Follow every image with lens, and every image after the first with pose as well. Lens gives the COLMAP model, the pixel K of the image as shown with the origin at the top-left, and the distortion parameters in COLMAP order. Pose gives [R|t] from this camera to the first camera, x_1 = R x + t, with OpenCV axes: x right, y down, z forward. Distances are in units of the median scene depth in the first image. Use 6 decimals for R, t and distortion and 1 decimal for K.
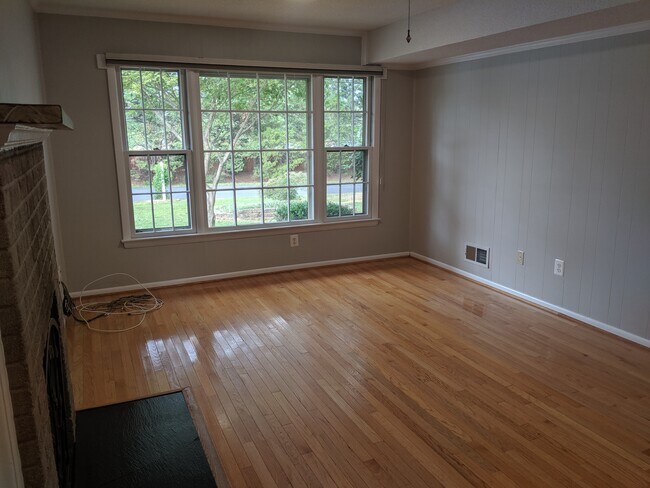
lens RADIAL K [[517.2, 0, 325.0], [0, 517.2, 244.0], [0, 0, 1]] dist [0.122326, -0.254882]
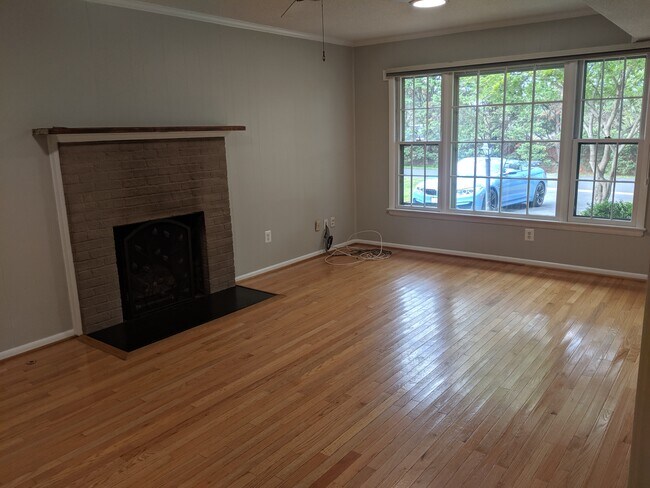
lens RADIAL K [[517.2, 0, 325.0], [0, 517.2, 244.0], [0, 0, 1]] dist [0.122326, -0.254882]
pose [[0.462718, 0.185546, -0.866871, 0.689433], [-0.161853, 0.979098, 0.123173, -0.054179], [0.871605, 0.083311, 0.483077, 0.216534]]
